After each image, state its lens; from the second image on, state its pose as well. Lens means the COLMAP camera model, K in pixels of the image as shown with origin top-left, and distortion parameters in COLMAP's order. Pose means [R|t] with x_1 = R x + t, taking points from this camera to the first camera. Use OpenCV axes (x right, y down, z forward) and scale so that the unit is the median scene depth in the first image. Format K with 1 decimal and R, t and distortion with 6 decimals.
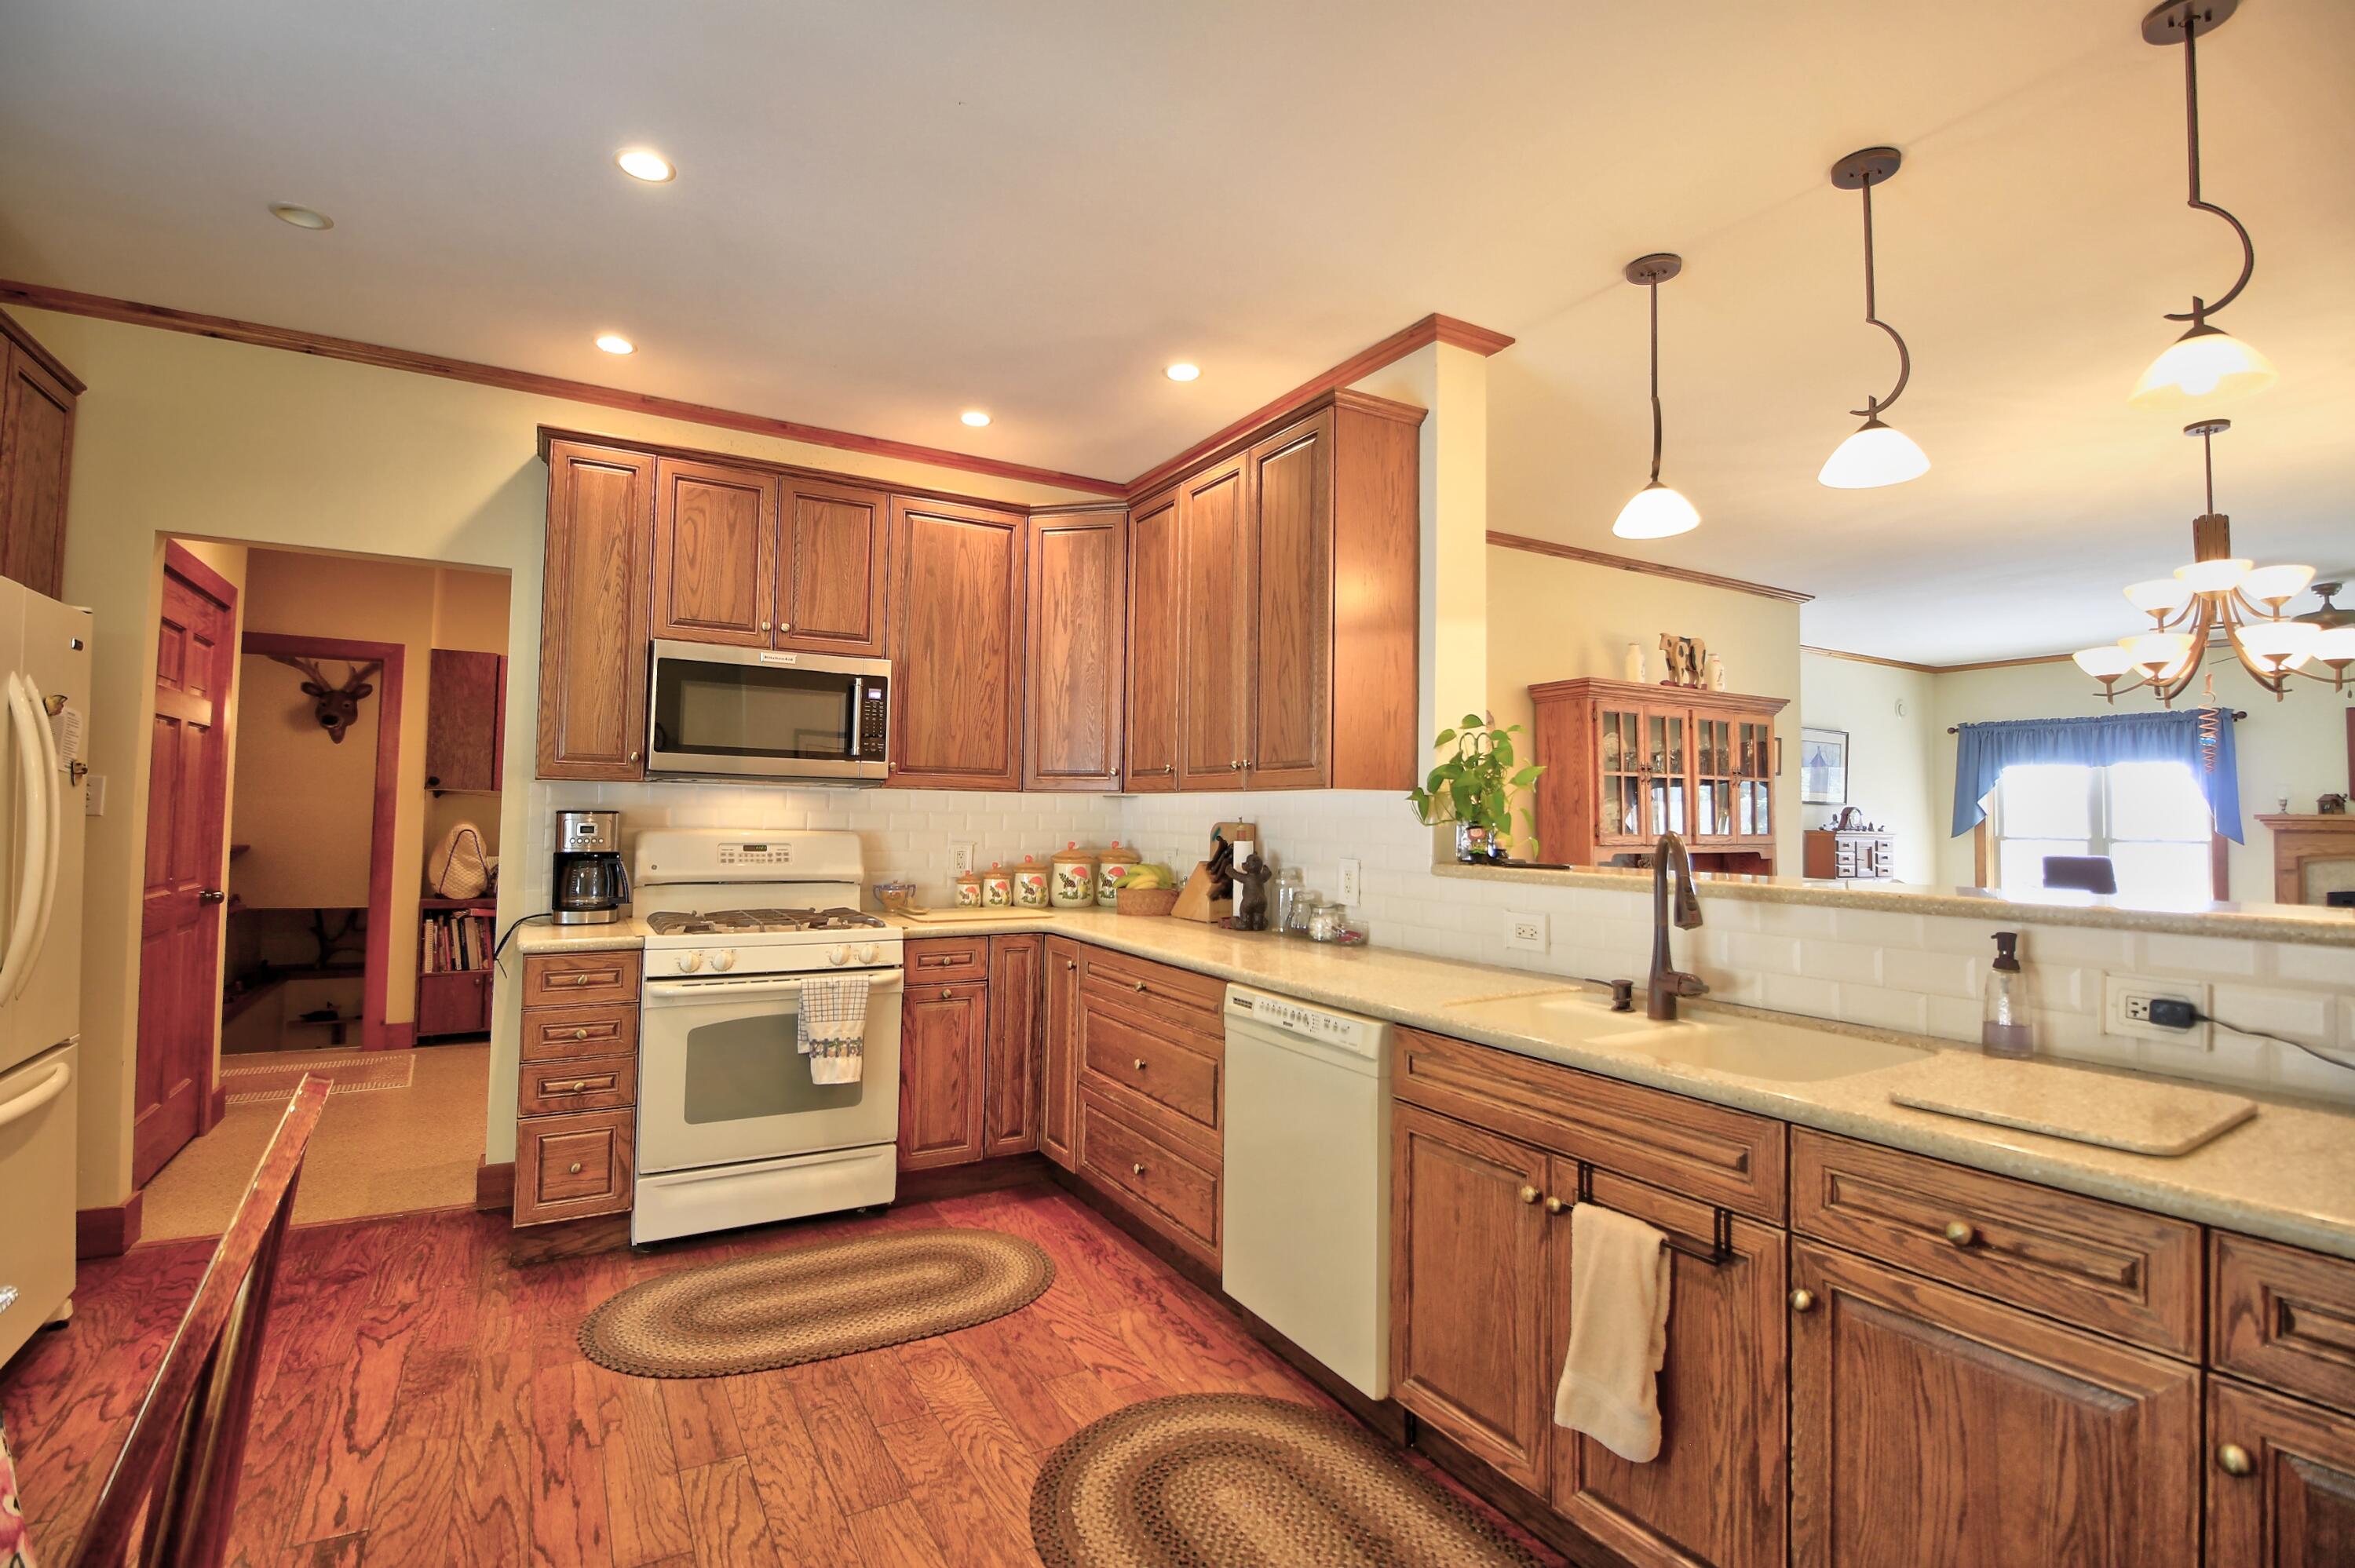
lens RADIAL K [[1089.4, 0, 1187.0], [0, 1089.4, 769.3], [0, 0, 1]] dist [-0.014561, -0.000529]
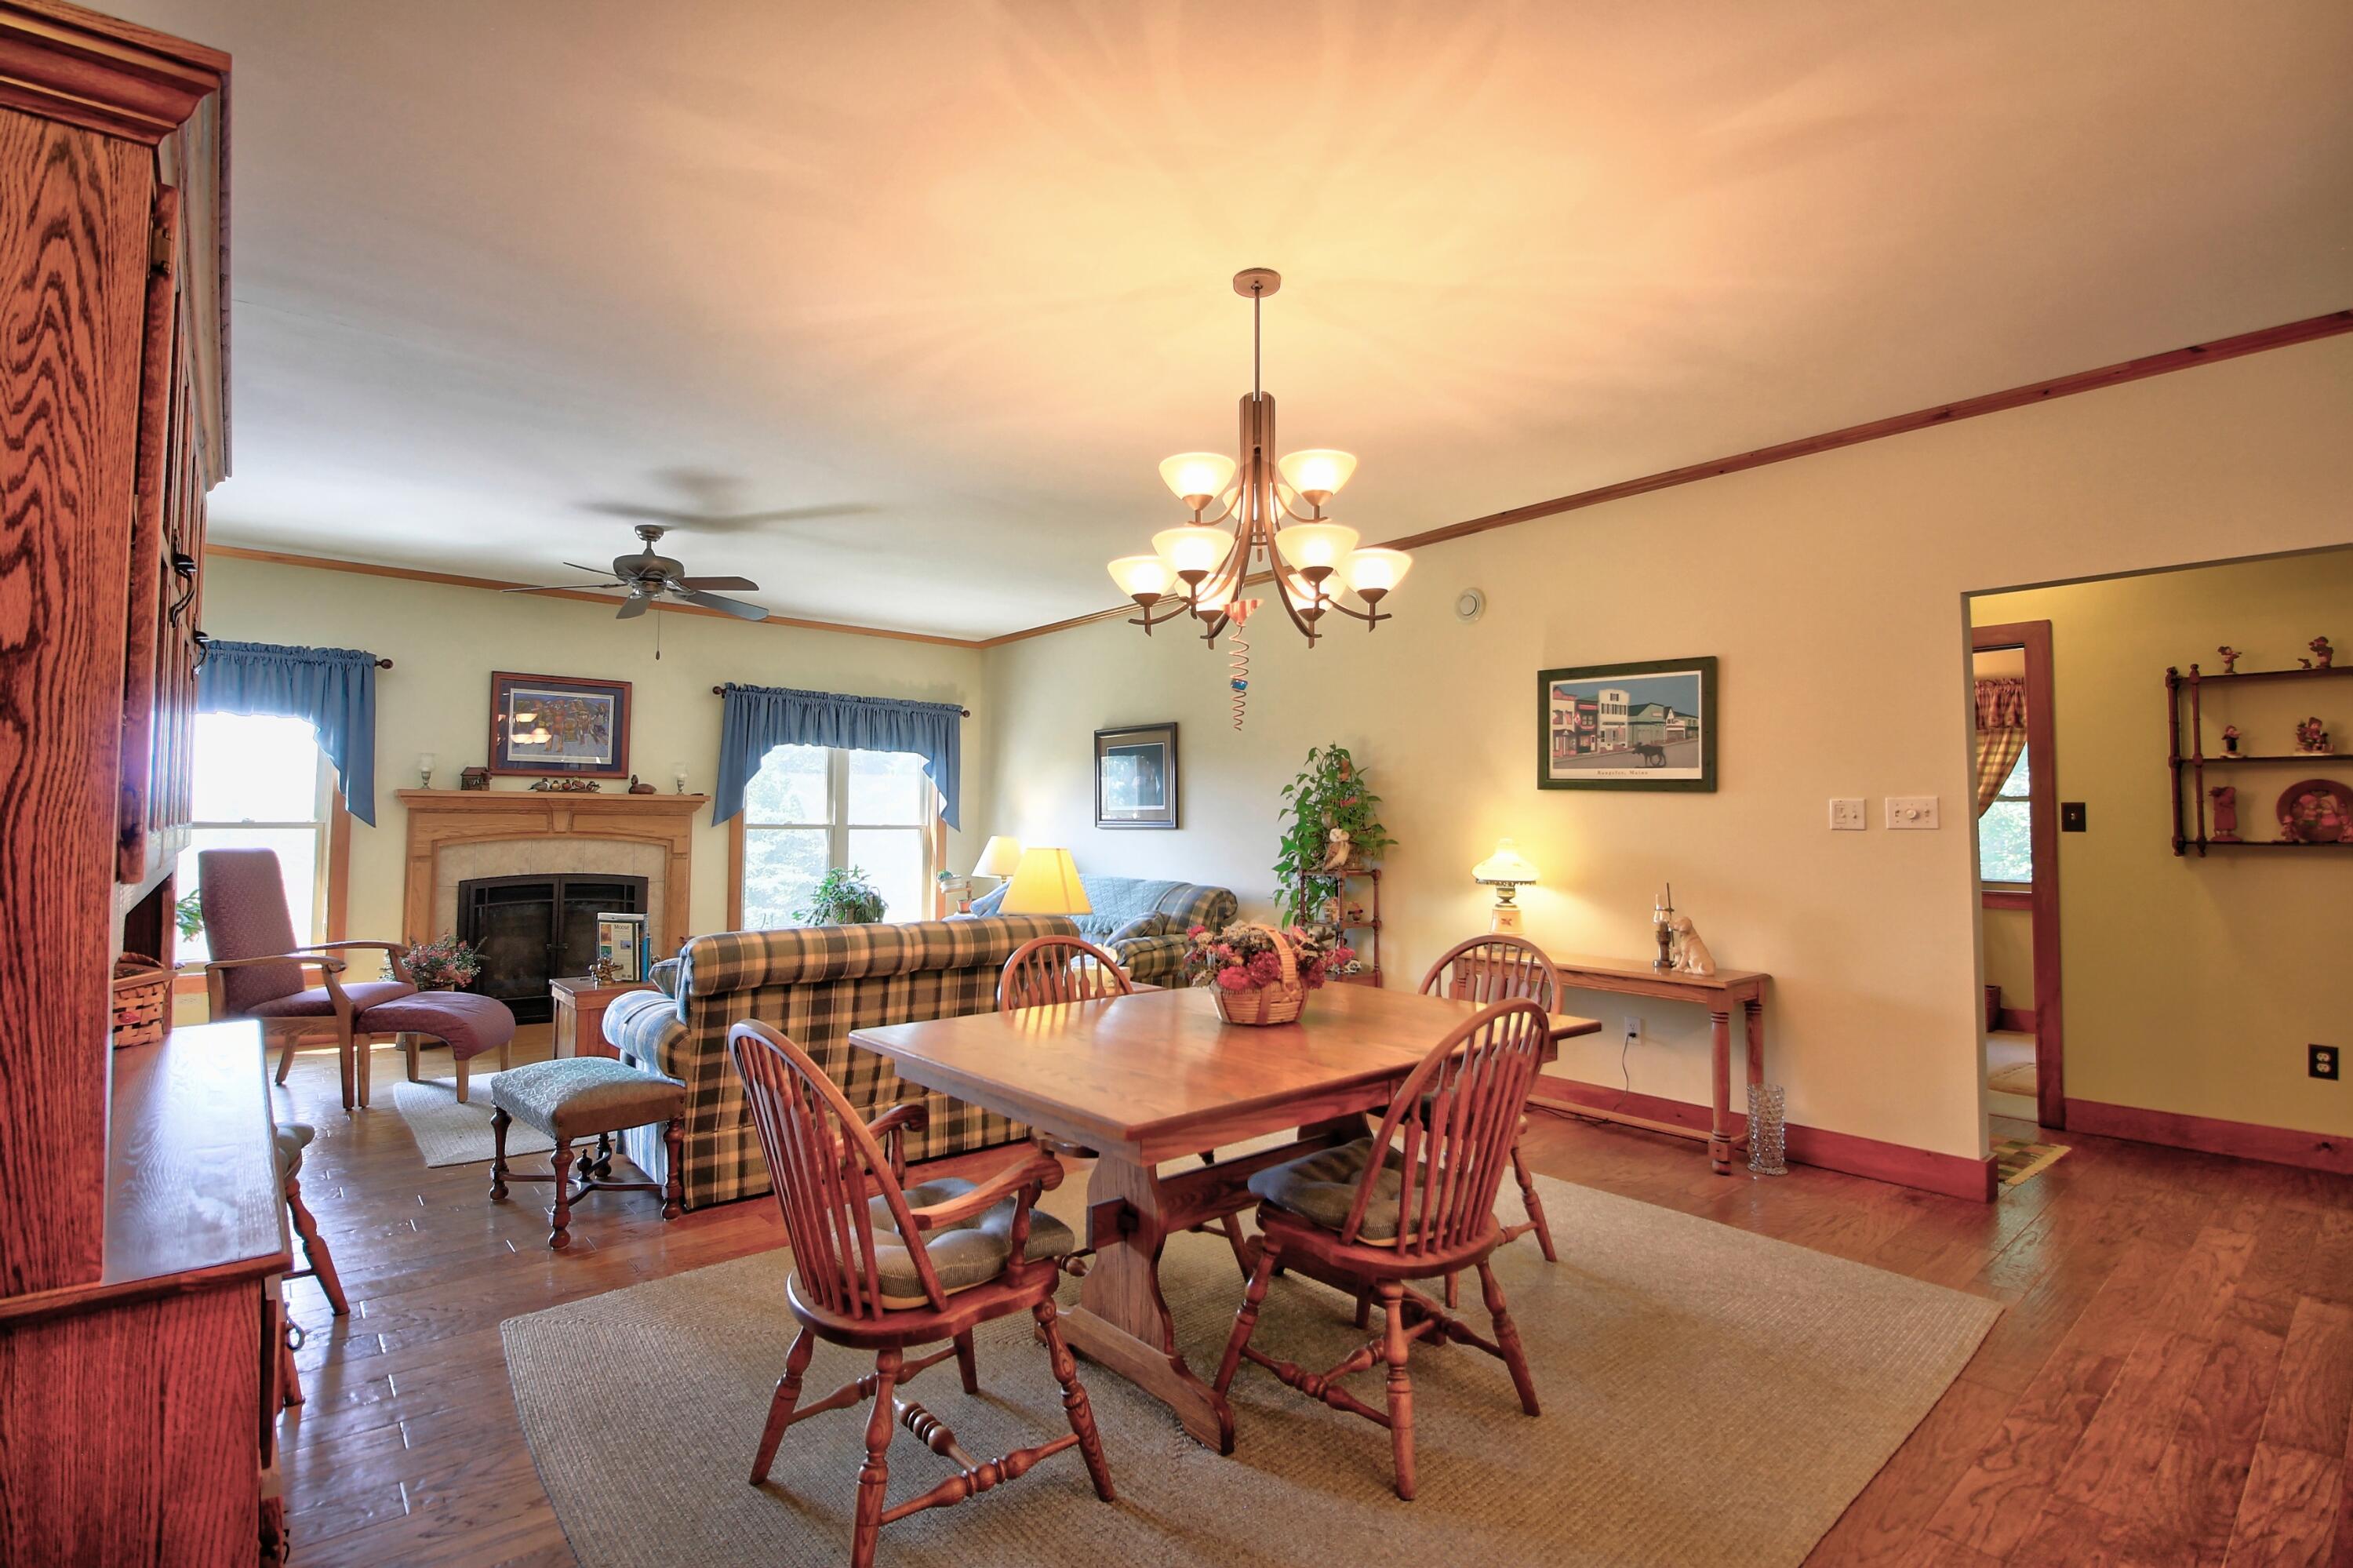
lens RADIAL K [[1088.7, 0, 1186.0], [0, 1088.7, 769.3], [0, 0, 1]] dist [-0.014561, -0.000529]
pose [[-0.178337, 0.036567, 0.983290, 0.095985], [-0.050429, 0.997656, -0.046248, 0.035258], [-0.982676, -0.057834, -0.176075, 0.567225]]
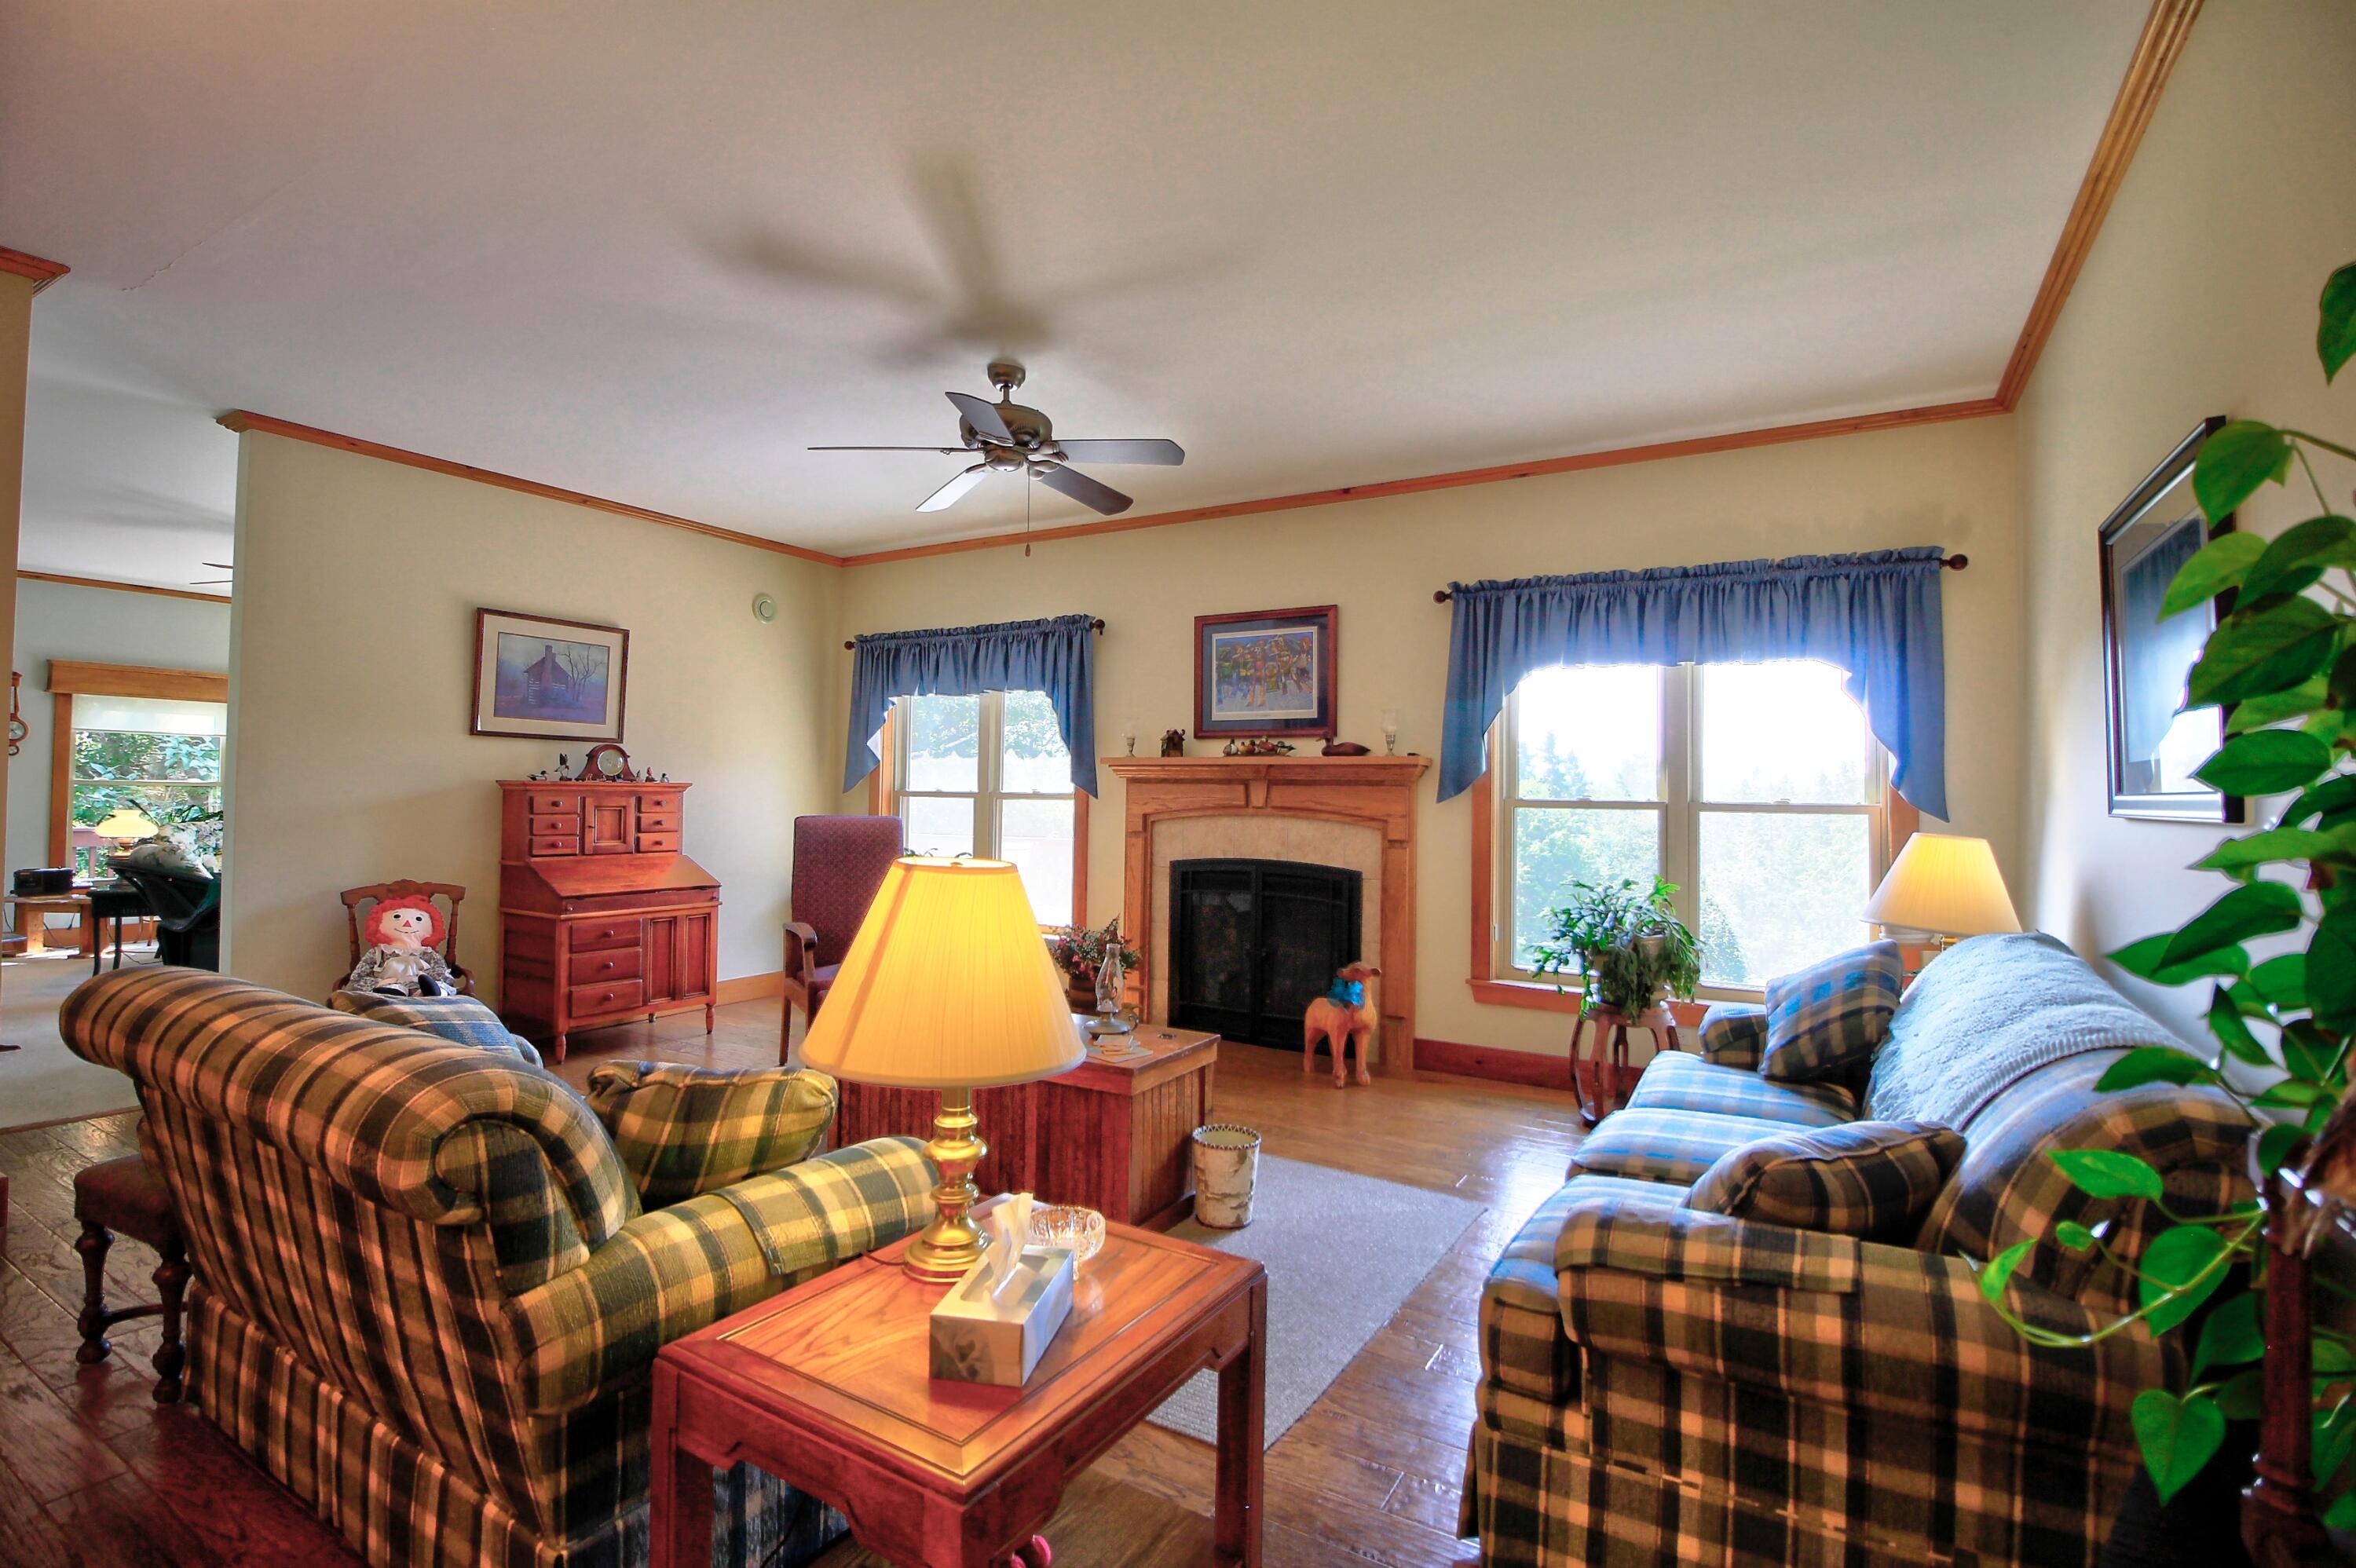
lens RADIAL K [[1089.9, 0, 1187.5], [0, 1089.9, 769.3], [0, 0, 1]] dist [-0.014561, -0.000529]
pose [[0.873914, 0.008483, 0.486006, 0.685019], [-0.021866, 0.999522, 0.021873, 0.032490], [-0.485588, -0.029742, 0.873682, 0.315620]]
